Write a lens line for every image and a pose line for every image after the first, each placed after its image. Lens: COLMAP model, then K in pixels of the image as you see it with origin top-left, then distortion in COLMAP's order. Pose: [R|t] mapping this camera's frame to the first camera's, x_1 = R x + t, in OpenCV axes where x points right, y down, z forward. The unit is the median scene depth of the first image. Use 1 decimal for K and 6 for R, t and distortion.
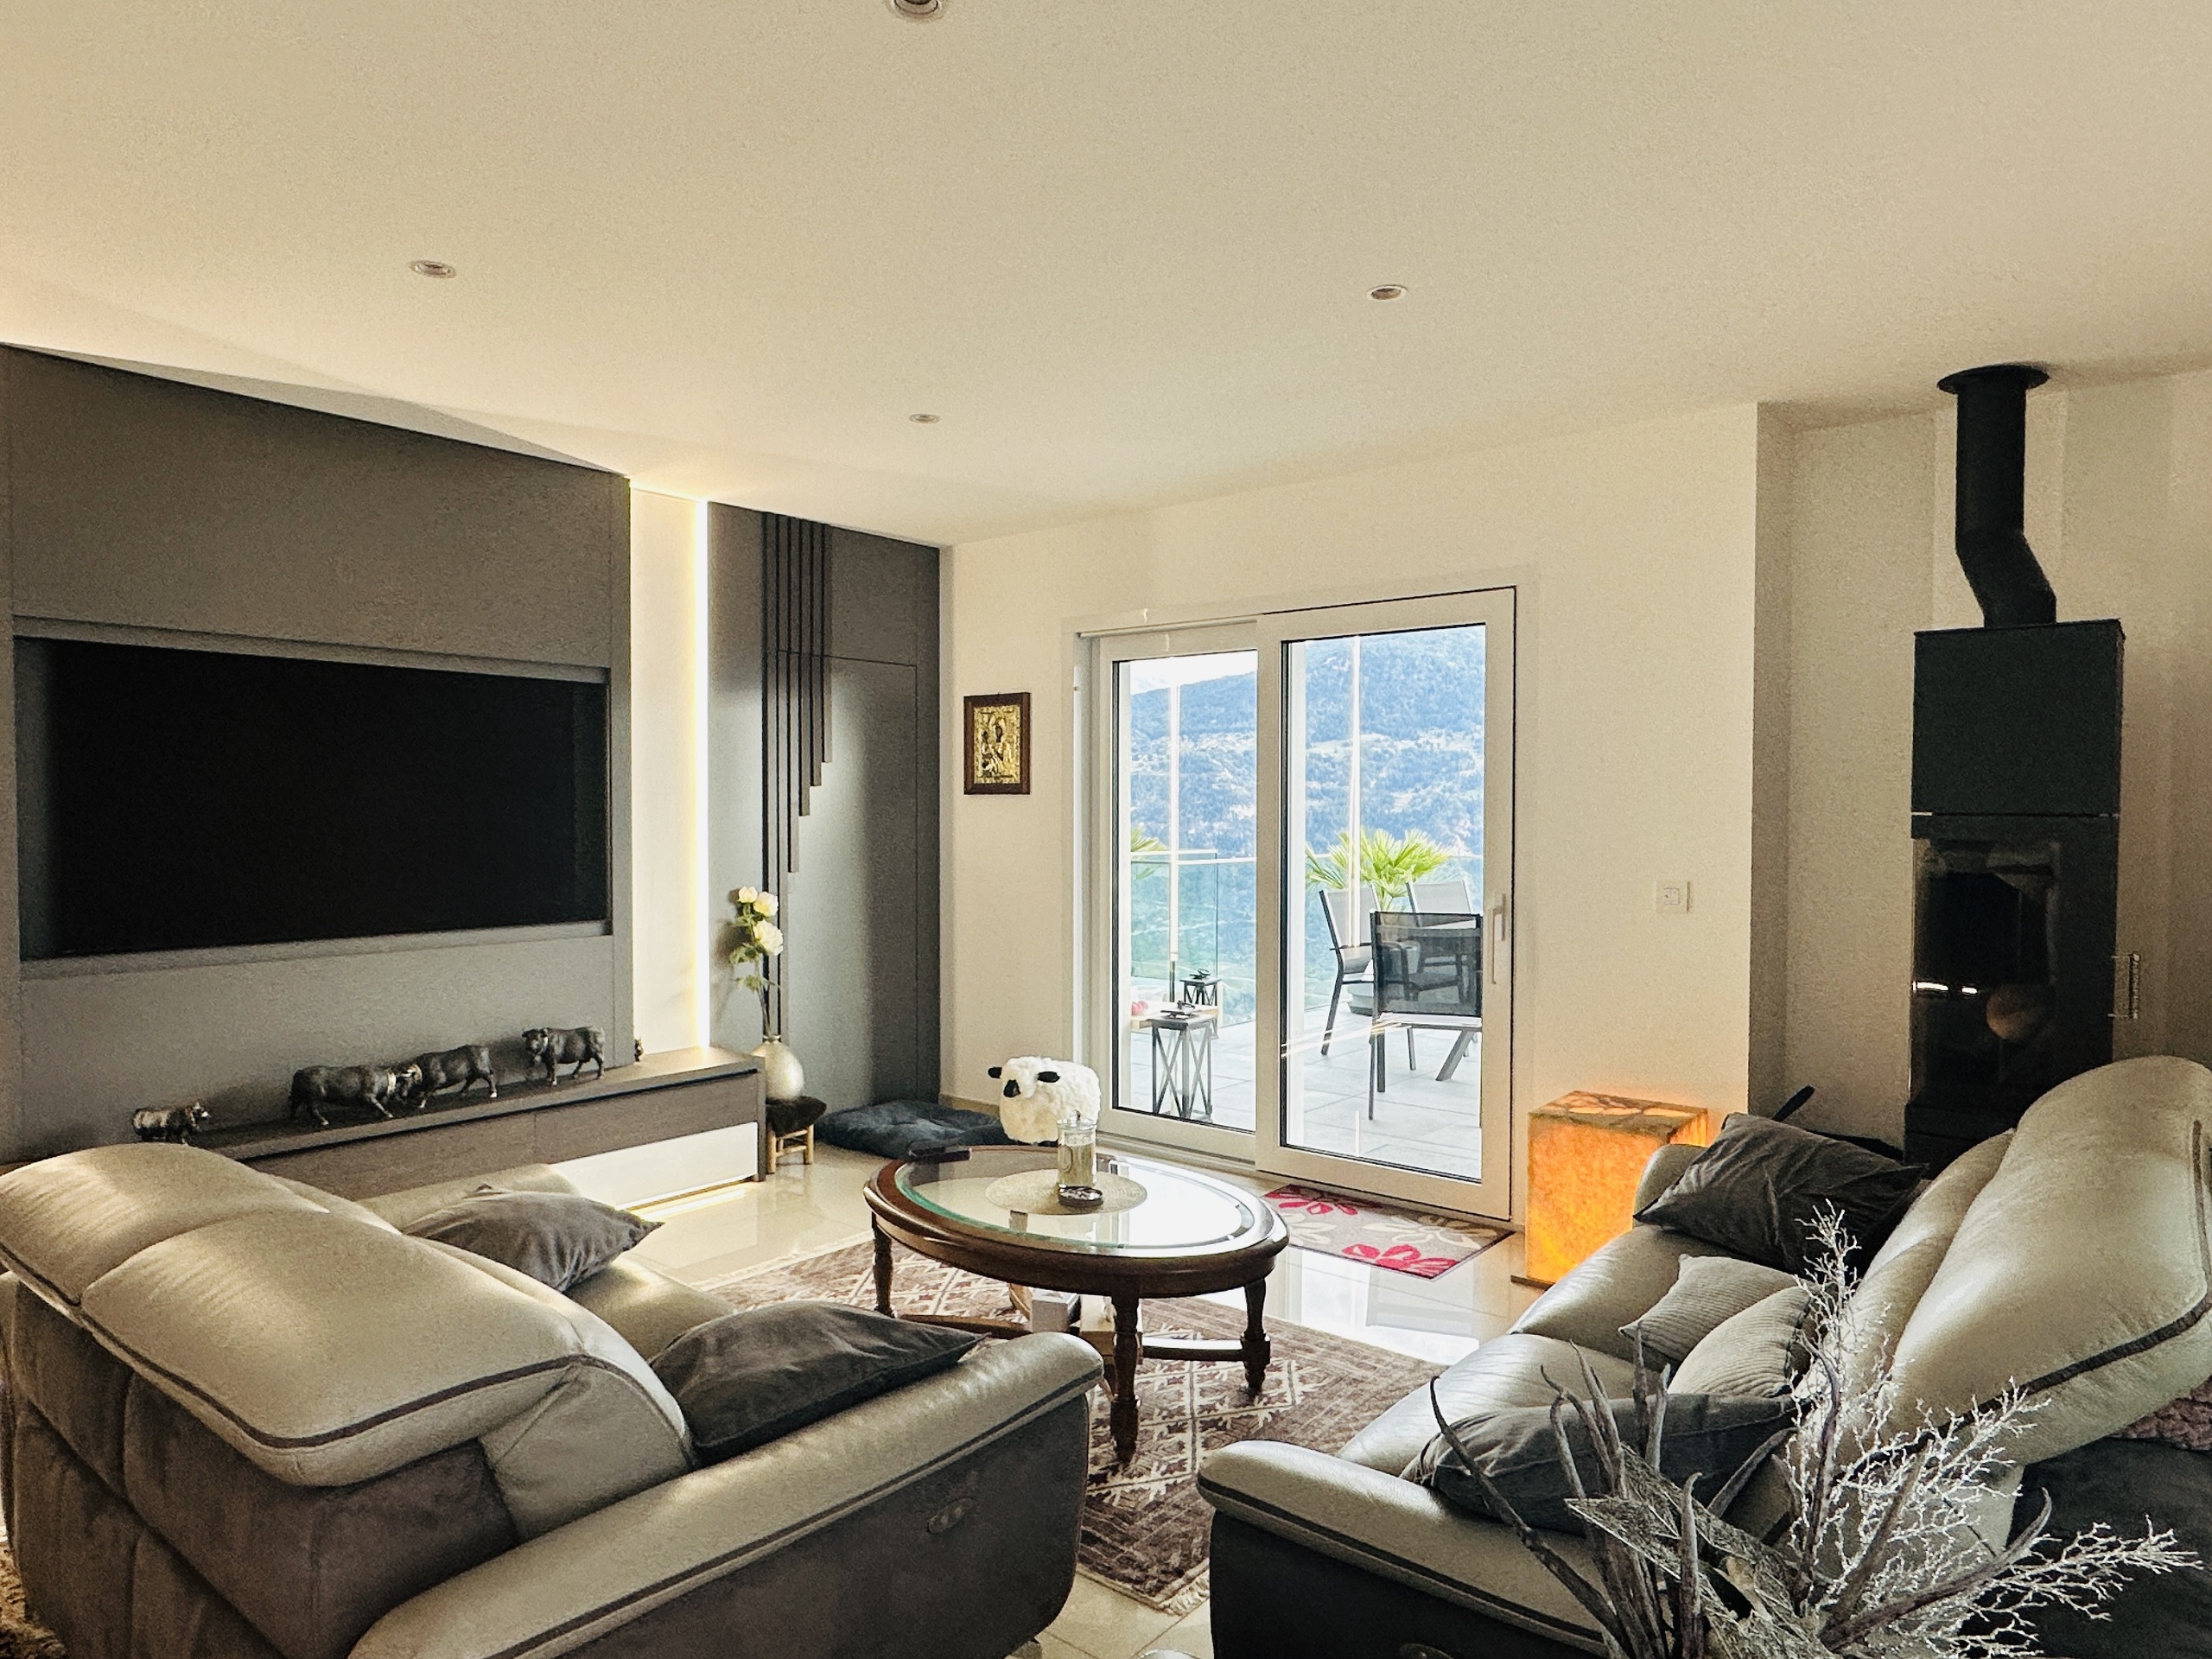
lens RADIAL K [[1347.5, 0, 1106.0], [0, 1347.5, 829.5], [0, 0, 1]] dist [0.001657, 0.000316]
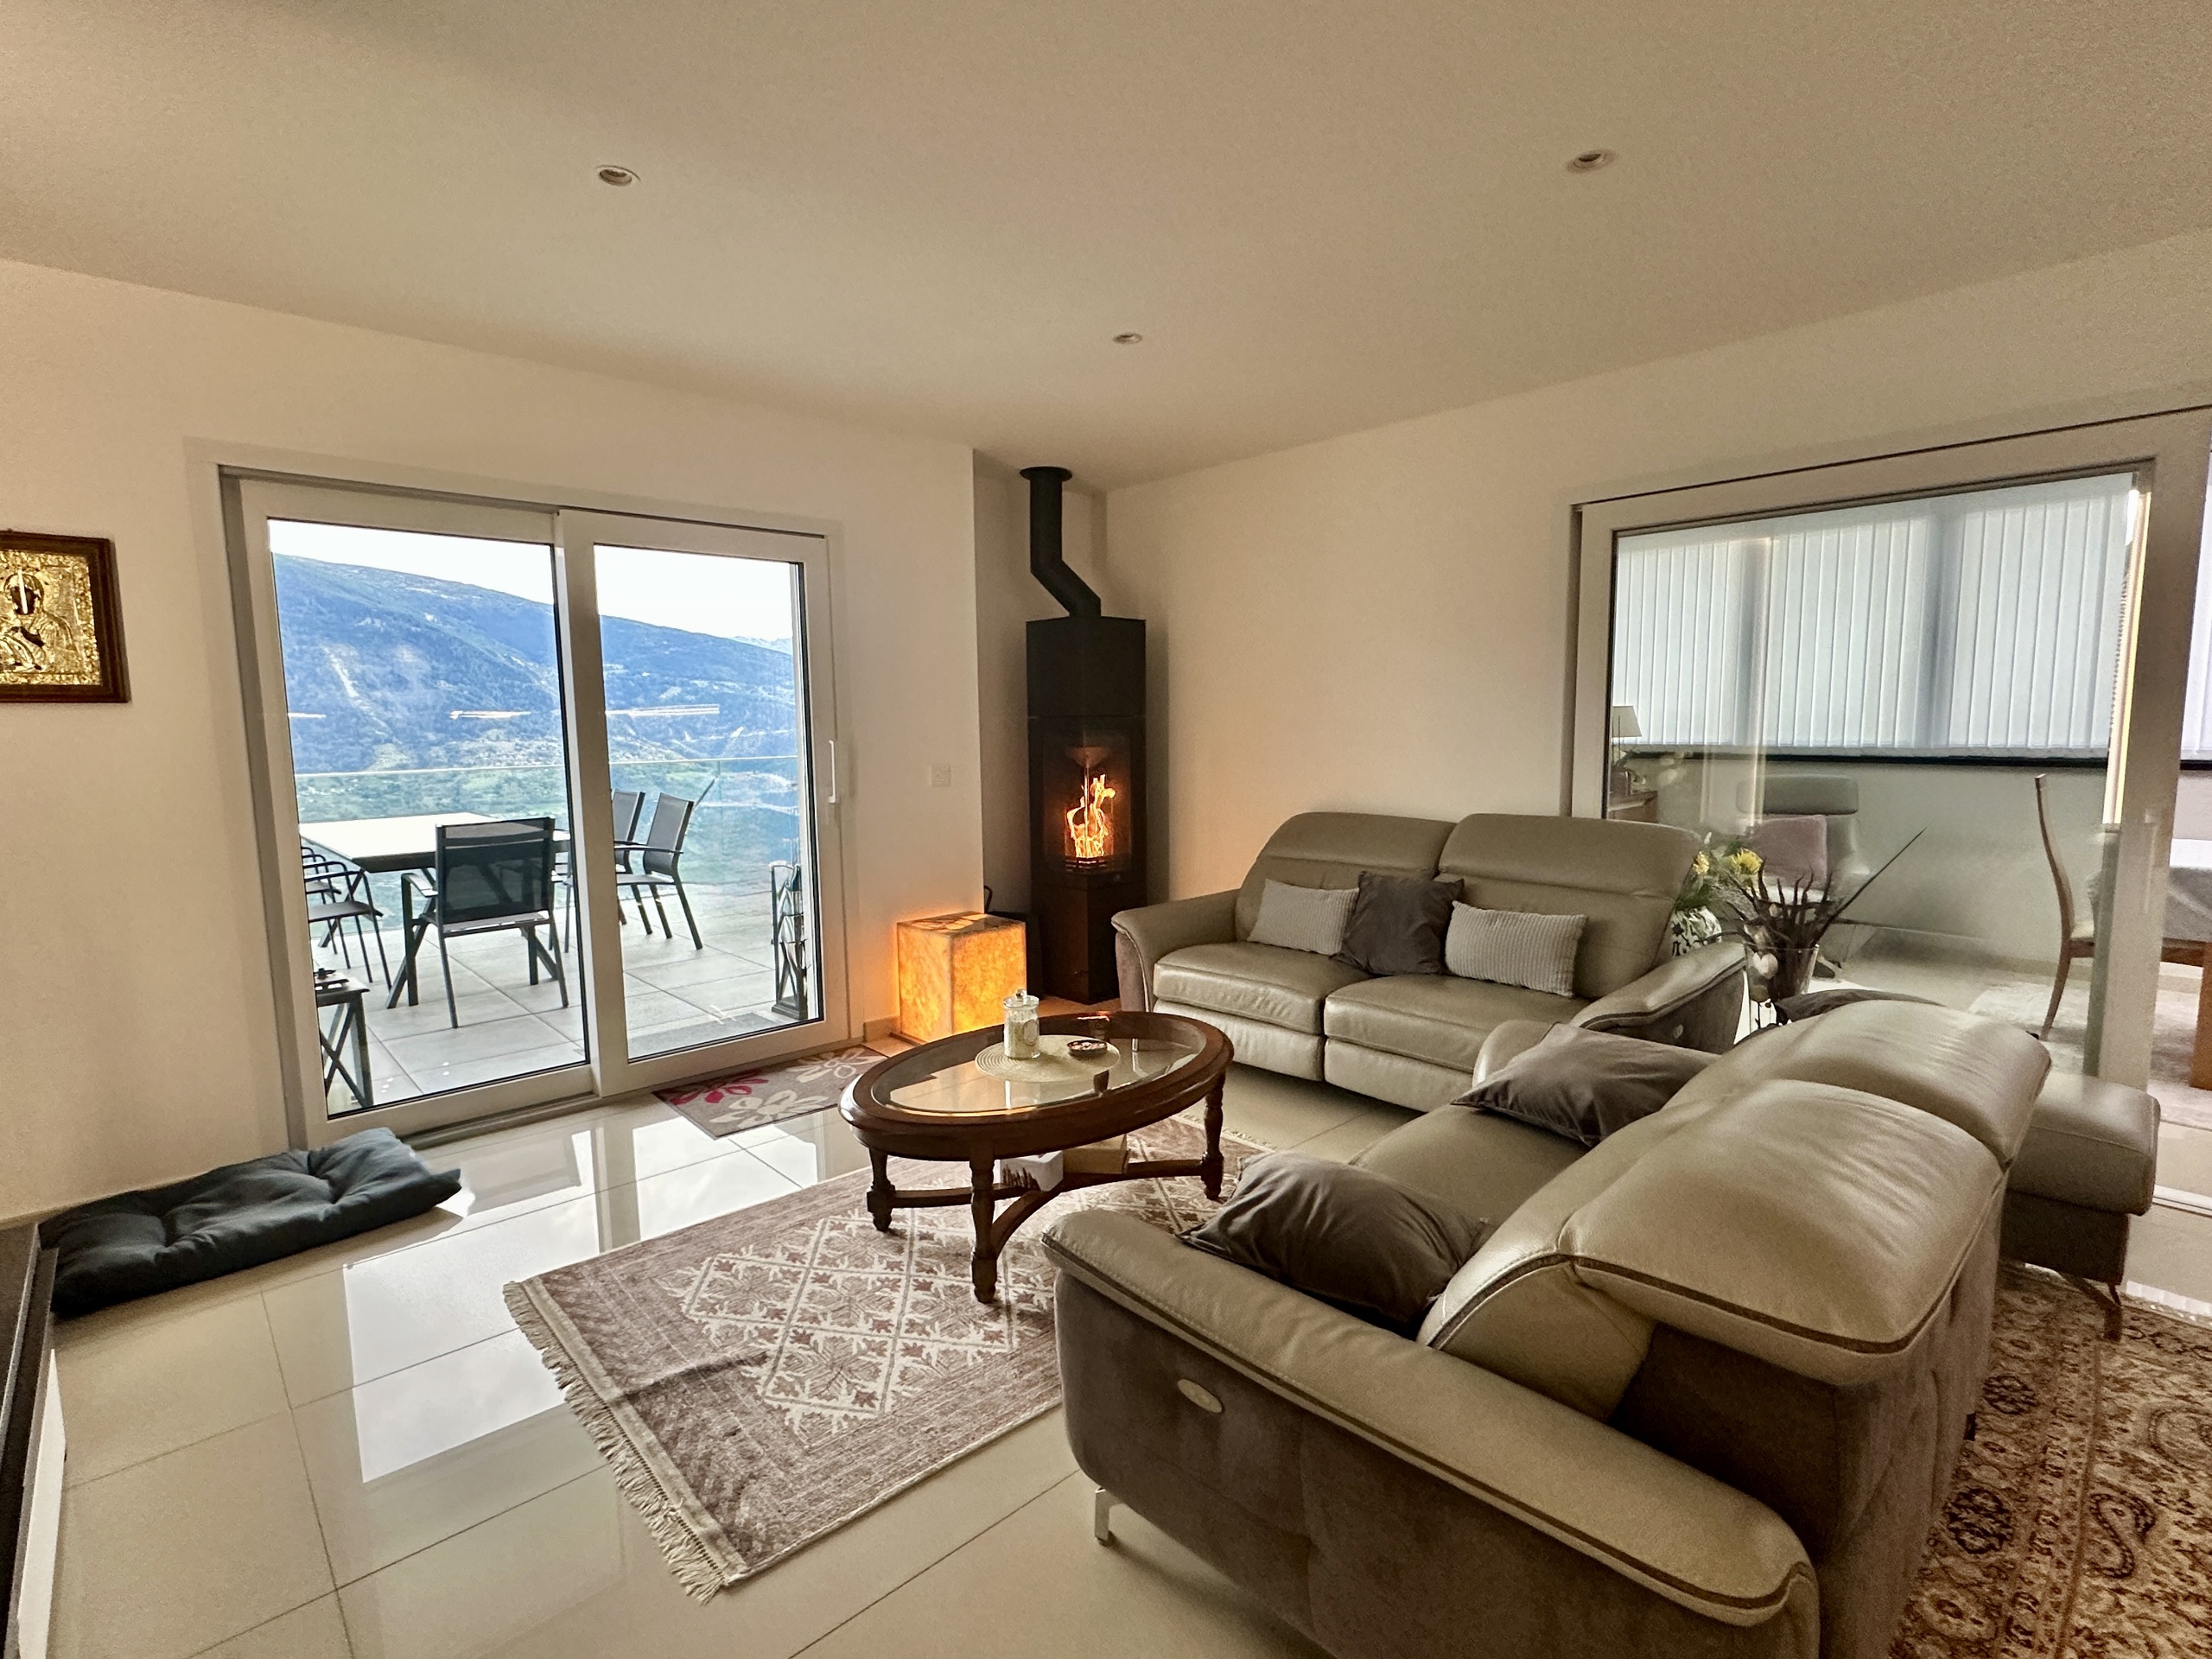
lens RADIAL K [[1056.8, 0, 1106.0], [0, 1056.8, 829.5], [0, 0, 1]] dist [-0.007001, -0.000072]
pose [[0.121733, -0.108204, 0.986647, -0.607071], [0.028026, 0.994018, 0.105555, -0.007475], [-0.992167, 0.014802, 0.124037, 0.587539]]
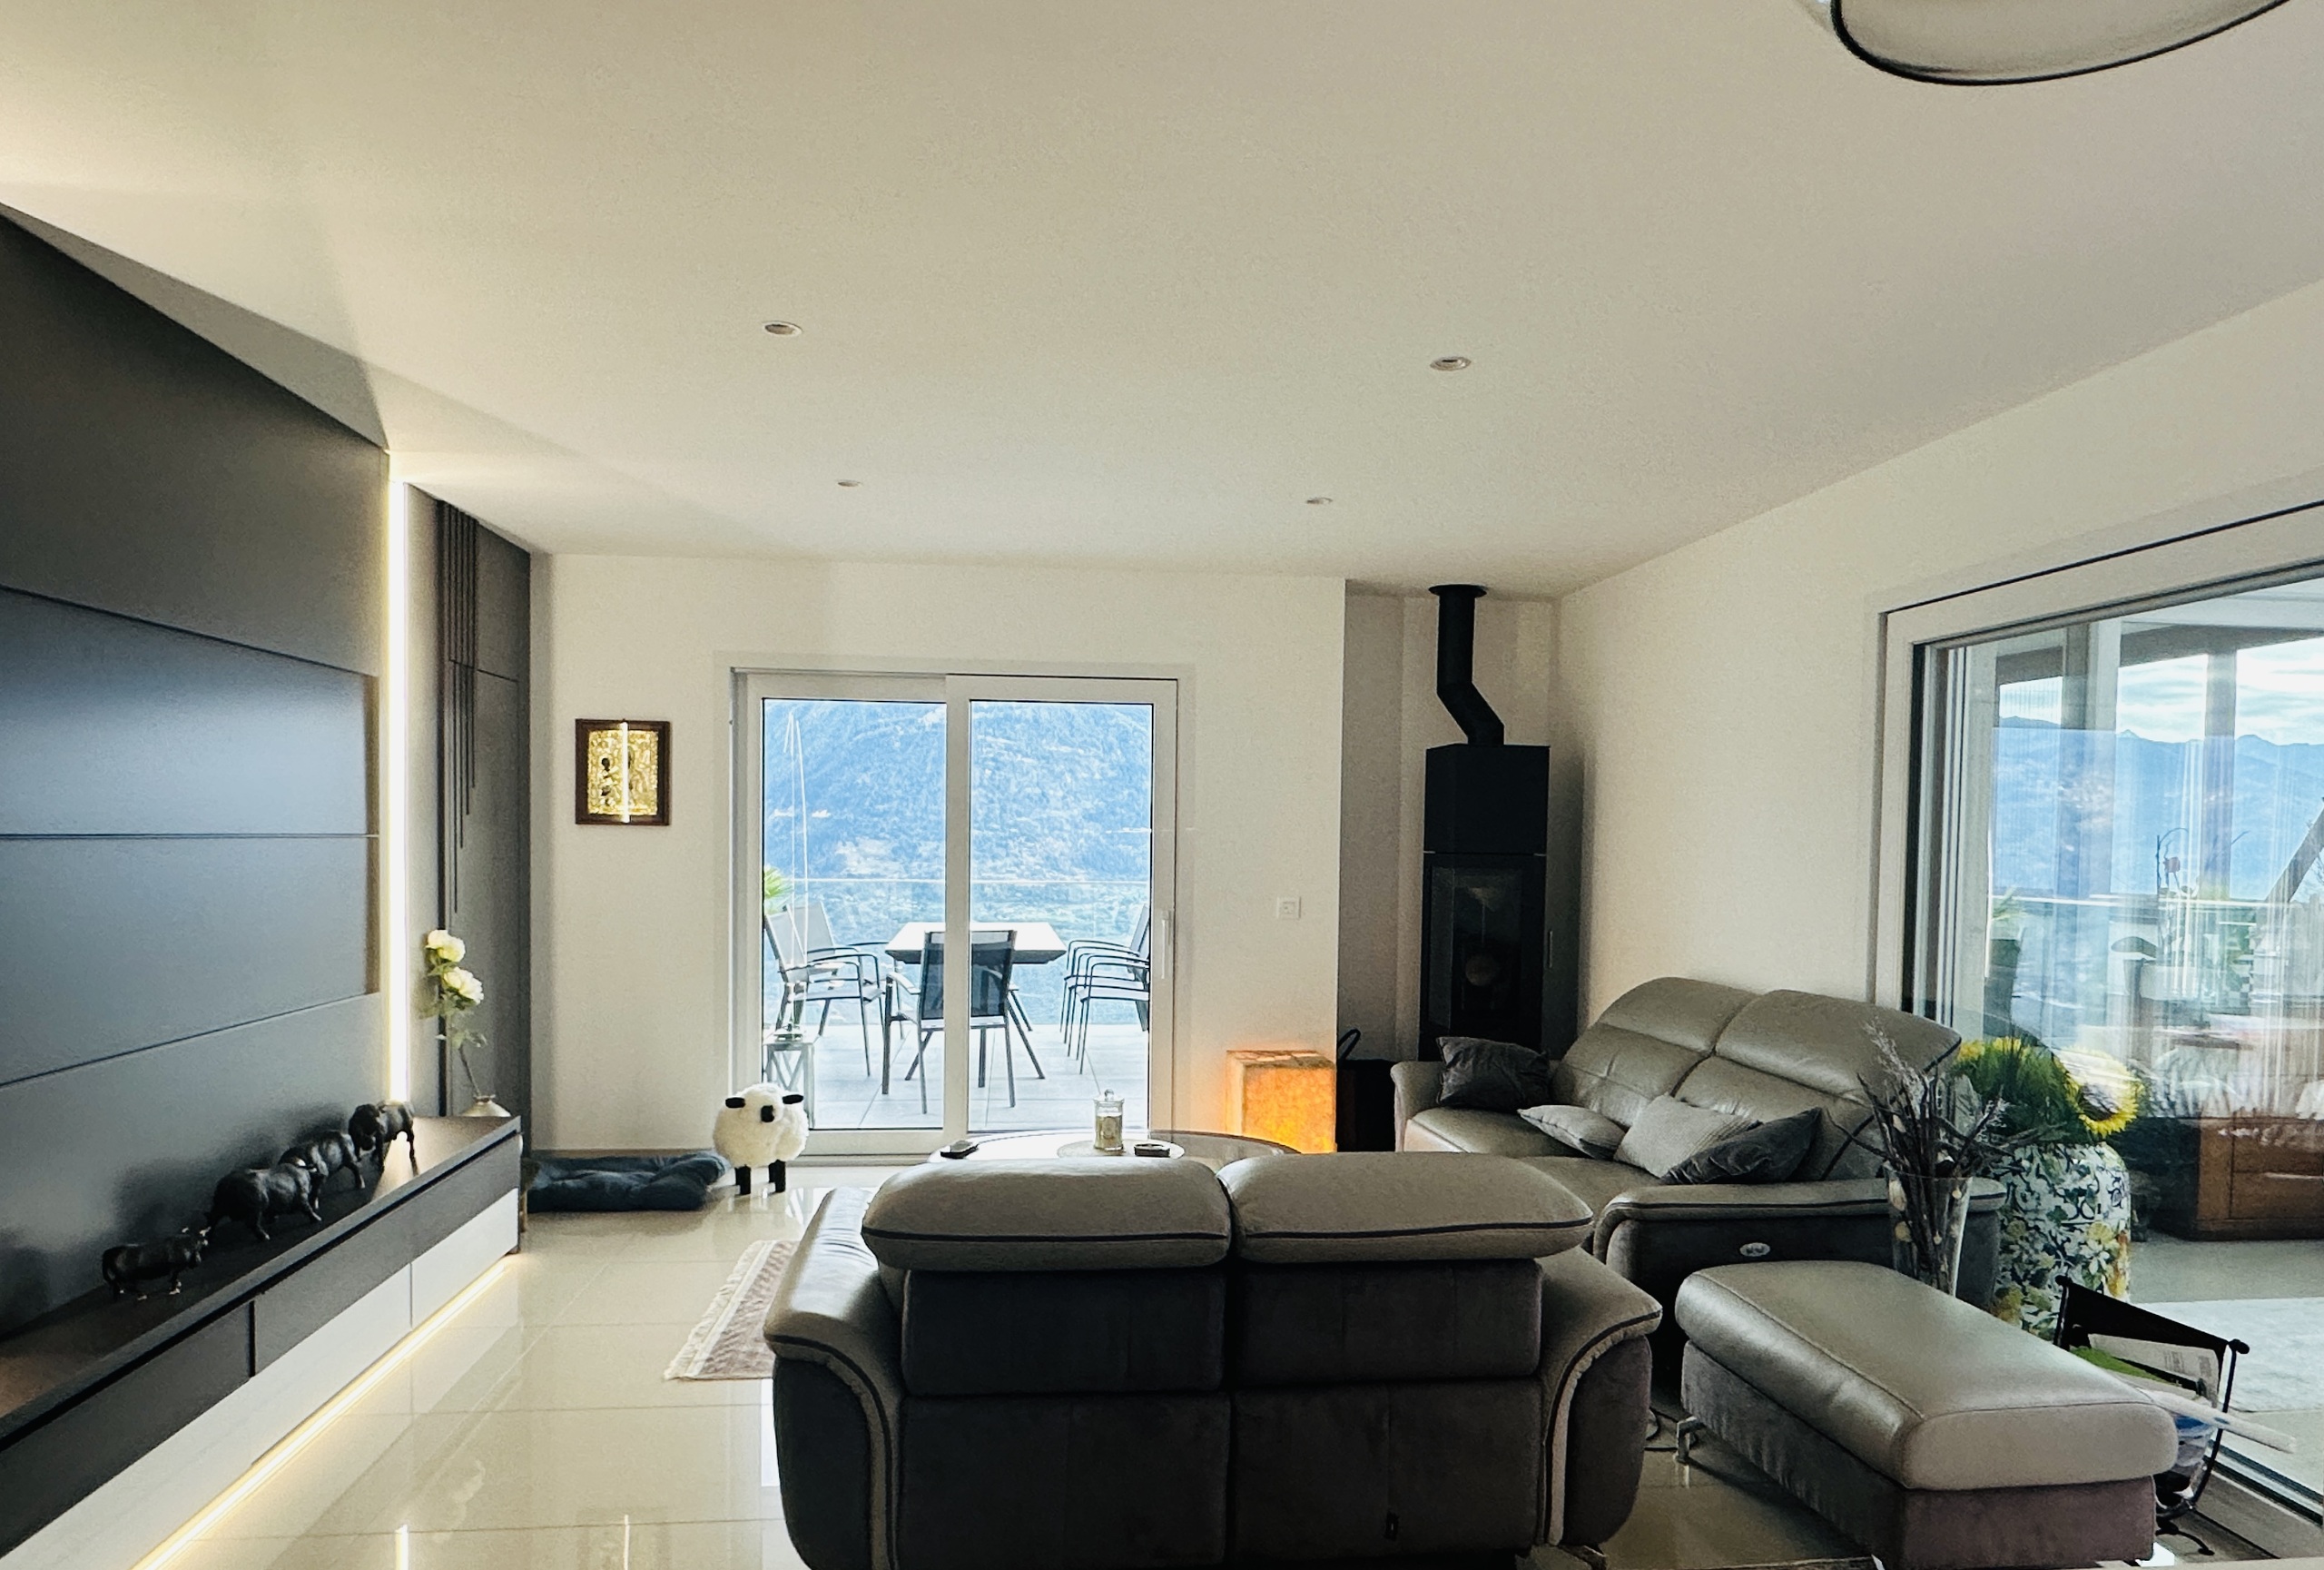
lens RADIAL K [[1436.1, 0, 1166.2], [0, 1436.1, 890.3], [0, 0, 1]] dist [0.003647, 0.000513]
pose [[0.693158, -0.018867, 0.720539, -0.686055], [-0.004472, 0.999526, 0.030474, -0.015411], [-0.720772, -0.024346, 0.692744, 0.018852]]
